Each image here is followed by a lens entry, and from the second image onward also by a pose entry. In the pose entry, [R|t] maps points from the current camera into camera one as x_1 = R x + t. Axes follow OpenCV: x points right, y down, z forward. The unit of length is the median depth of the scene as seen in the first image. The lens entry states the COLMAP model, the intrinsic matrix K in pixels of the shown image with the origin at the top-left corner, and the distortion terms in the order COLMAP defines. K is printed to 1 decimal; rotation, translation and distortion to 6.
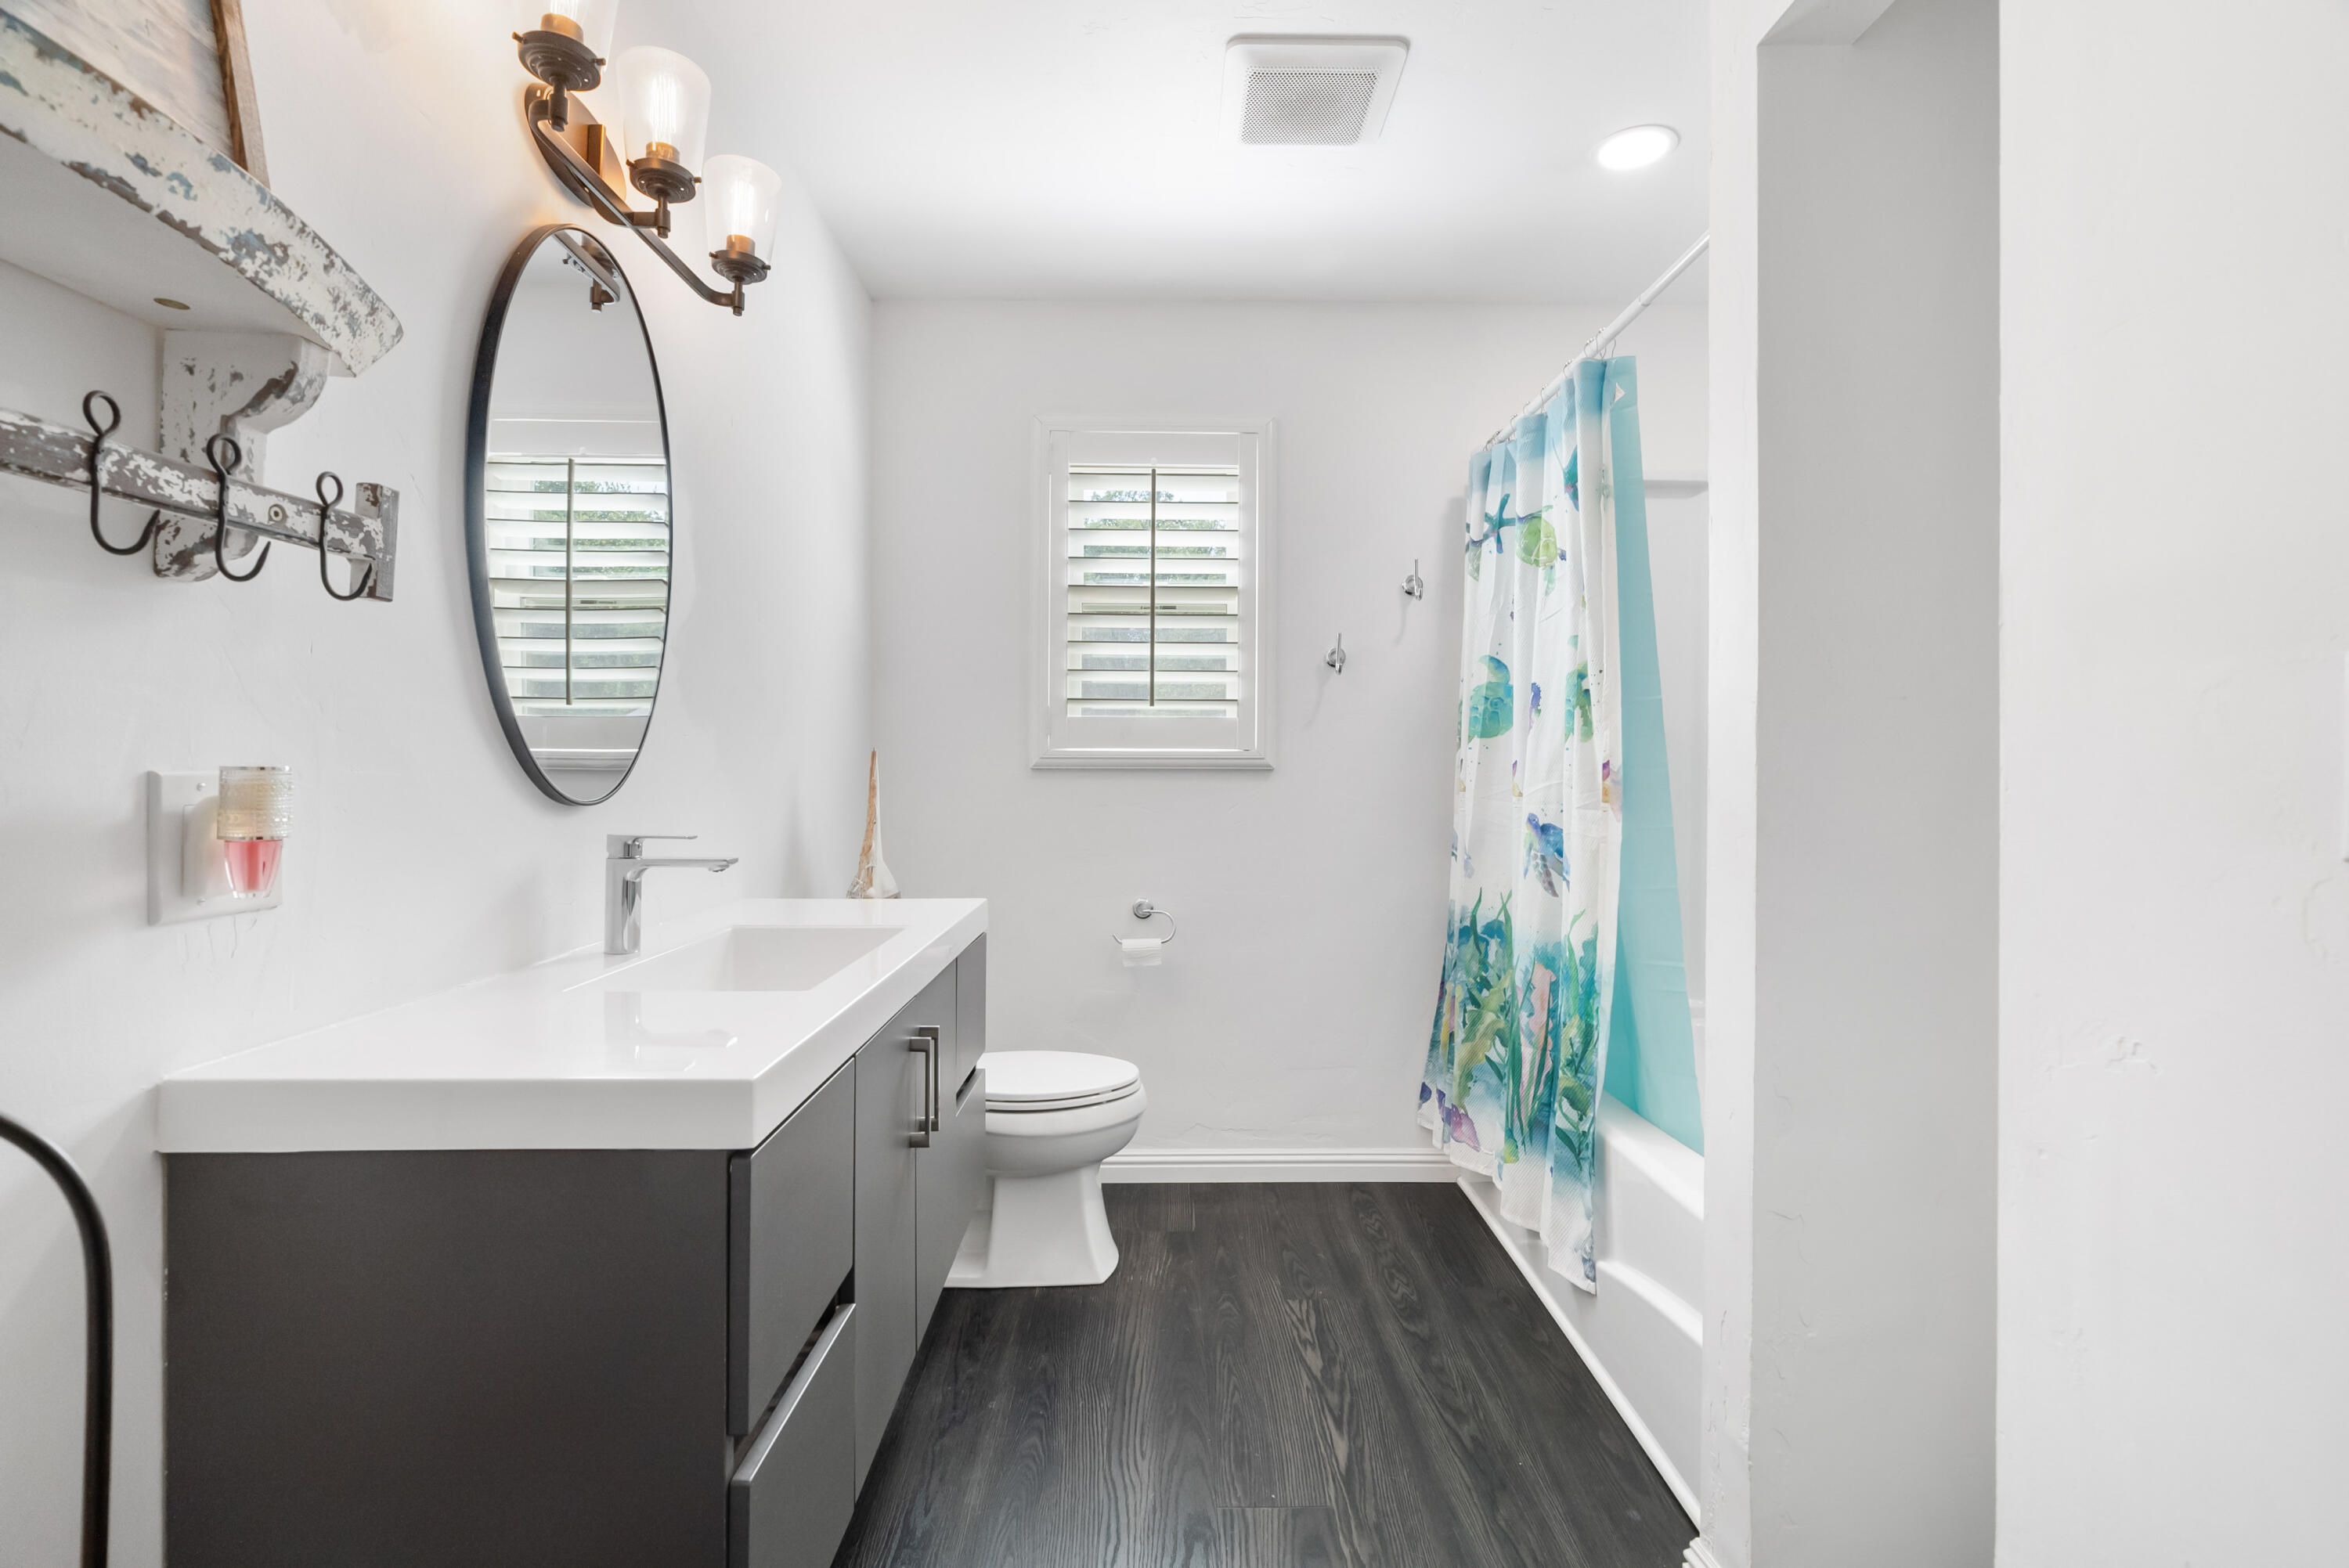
lens RADIAL K [[1094.4, 0, 1207.2], [0, 1094.4, 764.2], [0, 0, 1]] dist [-0.010299, 0.004071]
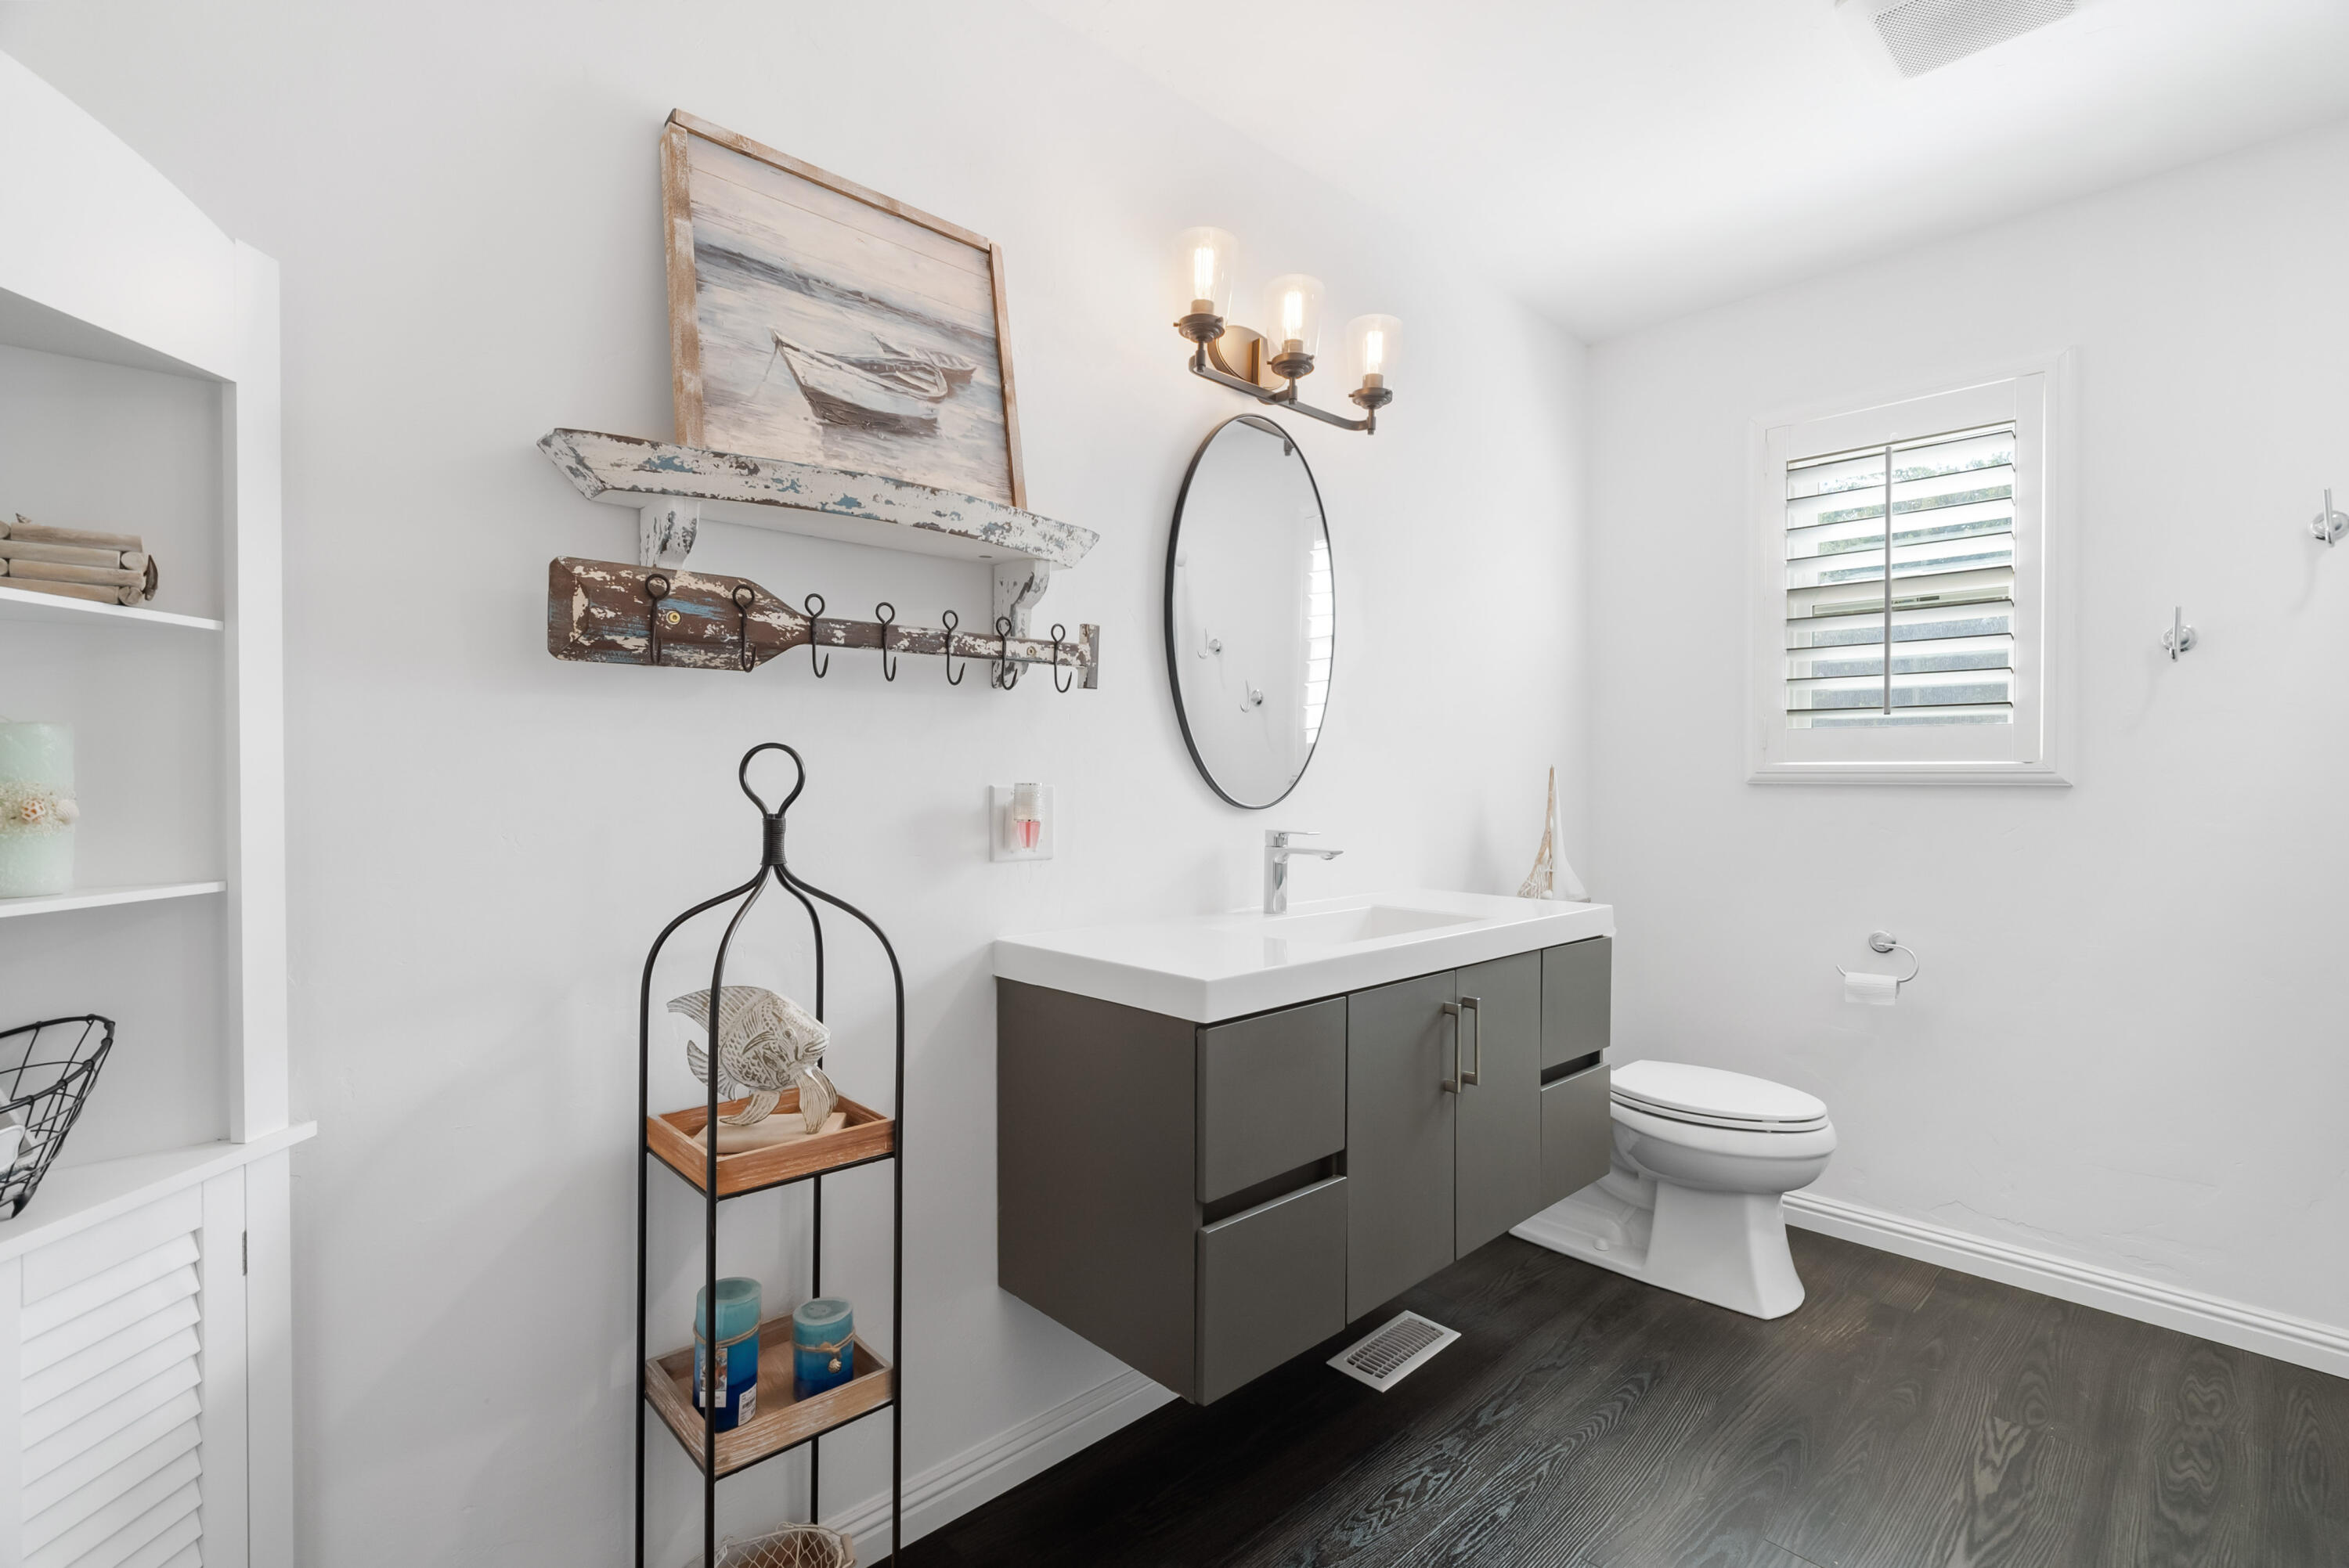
lens RADIAL K [[1094.4, 0, 1147.0], [0, 1094.4, 779.0], [0, 0, 1]] dist [-0.010299, 0.004071]
pose [[0.660627, 0.001993, -0.750711, 0.321393], [0.000450, 0.999995, 0.003051, -0.005045], [0.750714, -0.002354, 0.660623, -0.052539]]
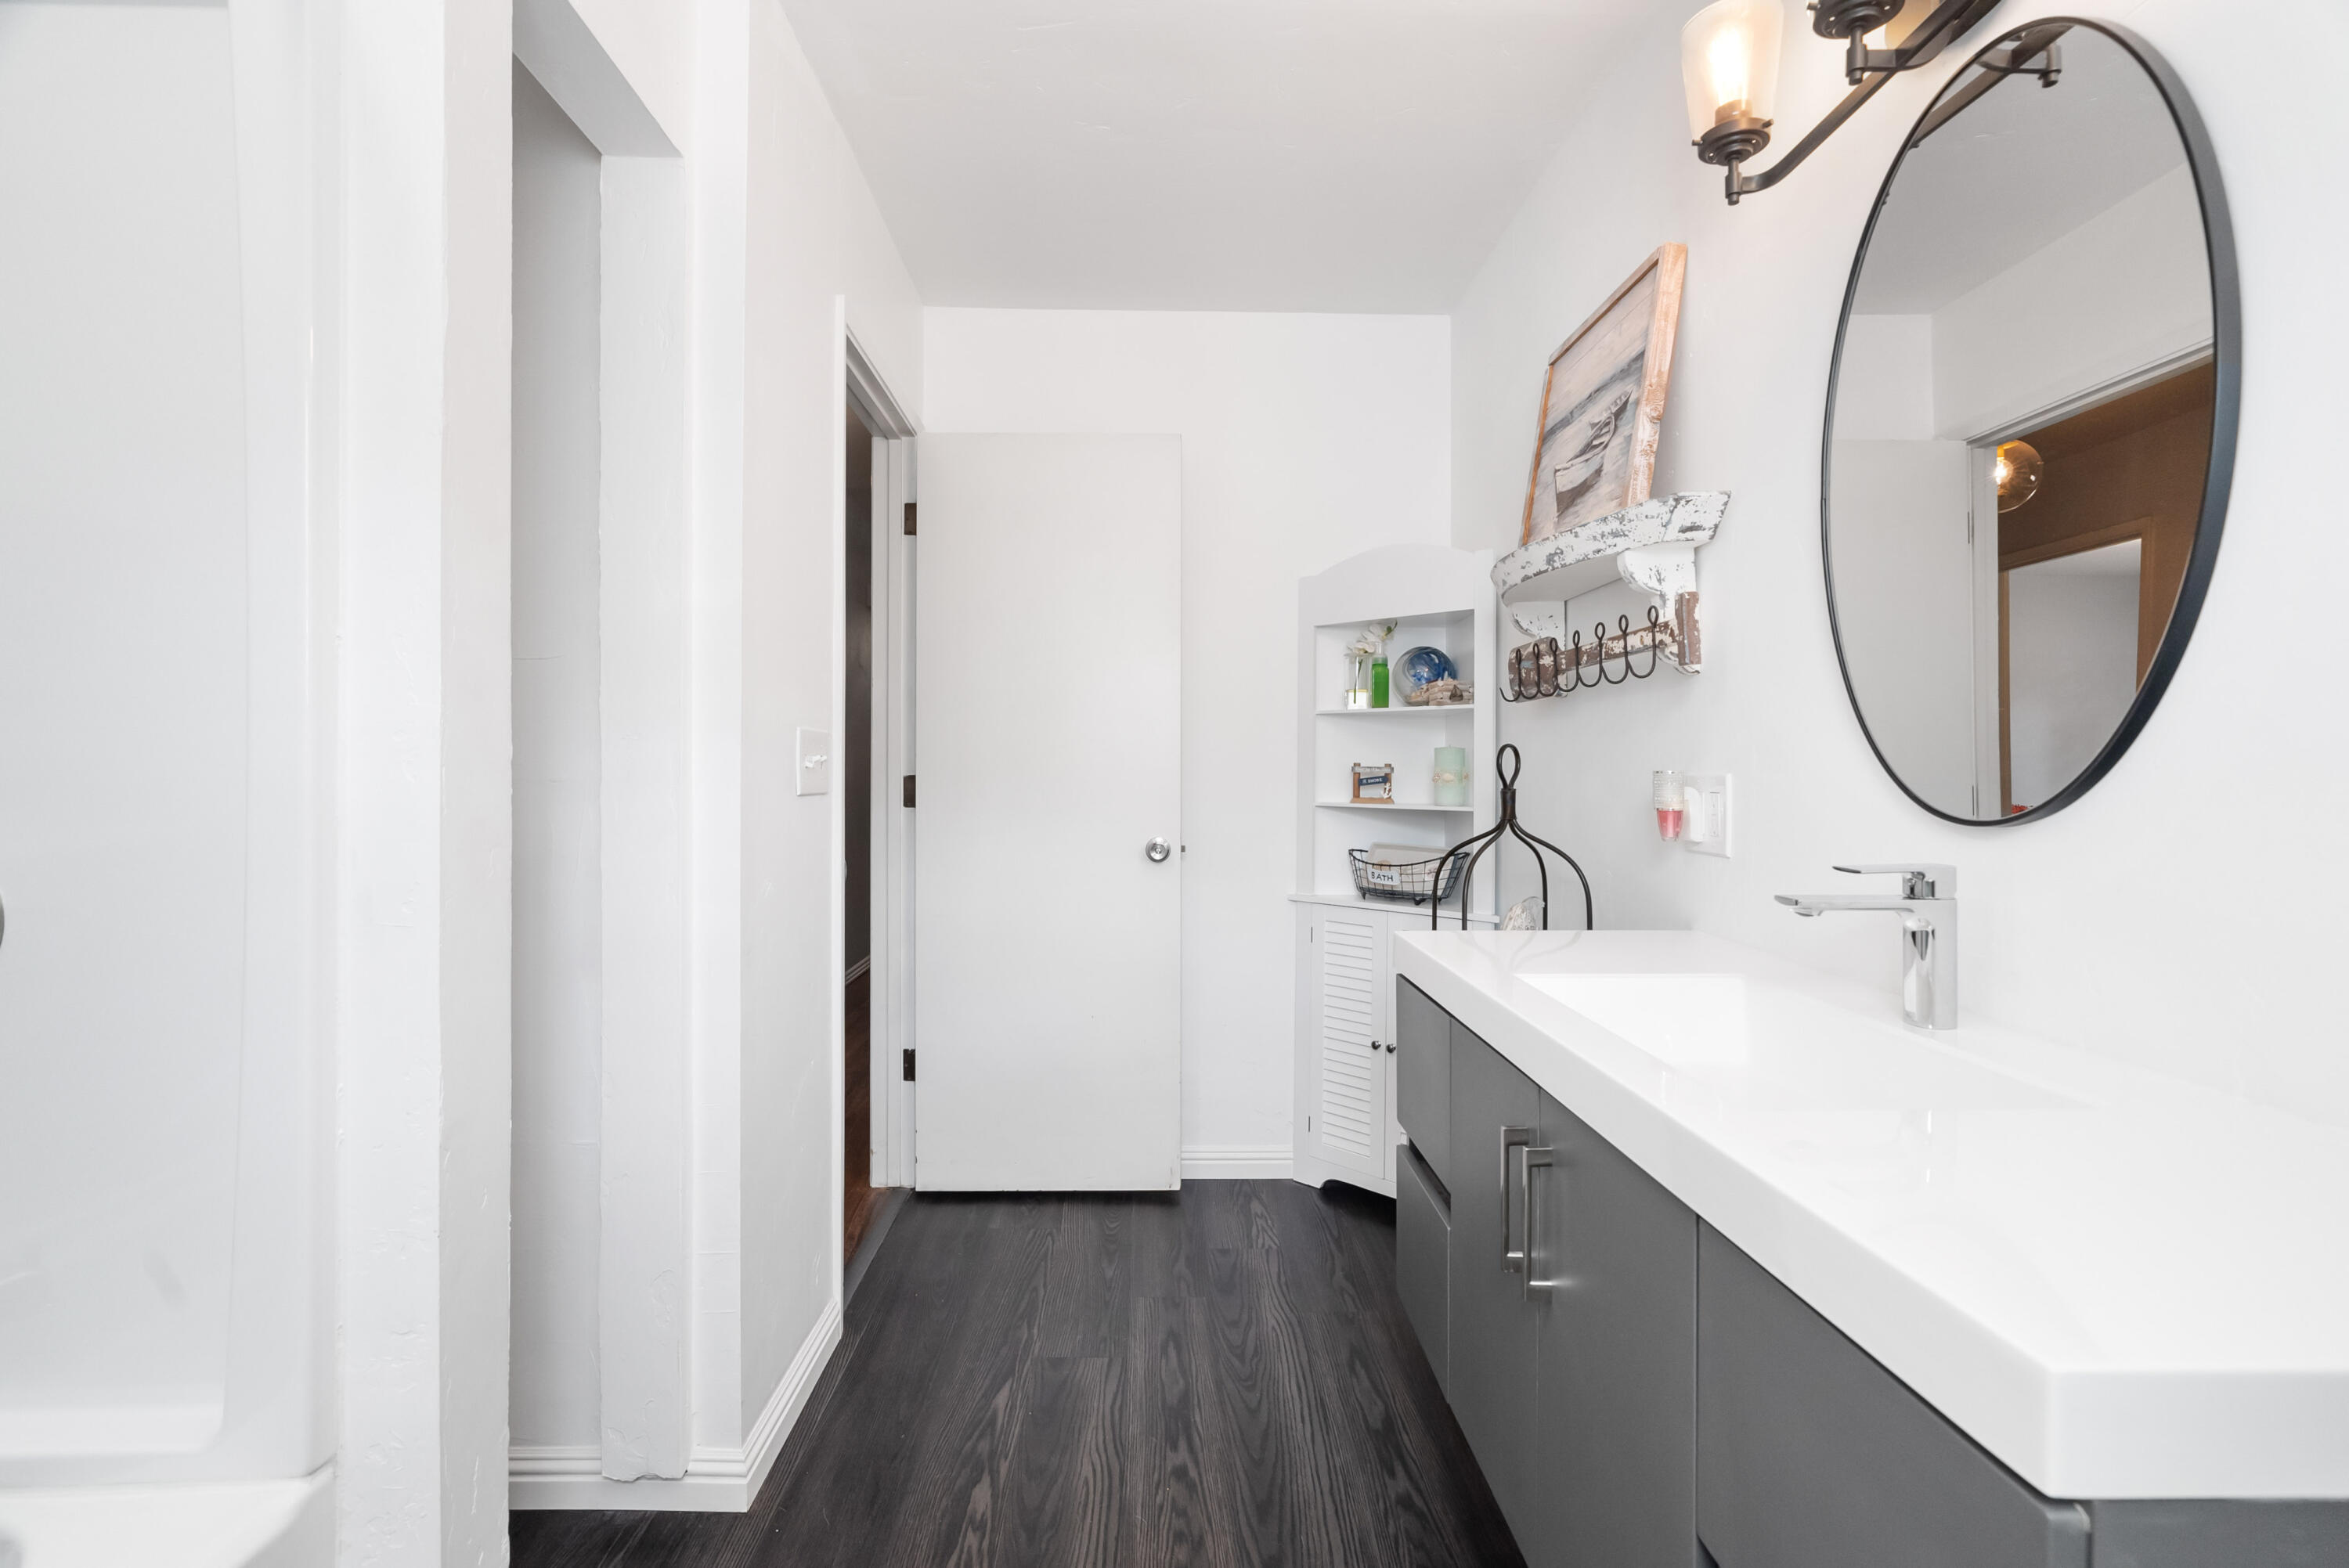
lens RADIAL K [[1094.4, 0, 1172.0], [0, 1094.4, 788.7], [0, 0, 1]] dist [-0.010299, 0.004071]
pose [[-0.999475, -0.008988, 0.031124, -0.068017], [-0.009078, 0.999955, -0.002750, 0.024708], [-0.031098, -0.003031, -0.999512, 1.925914]]
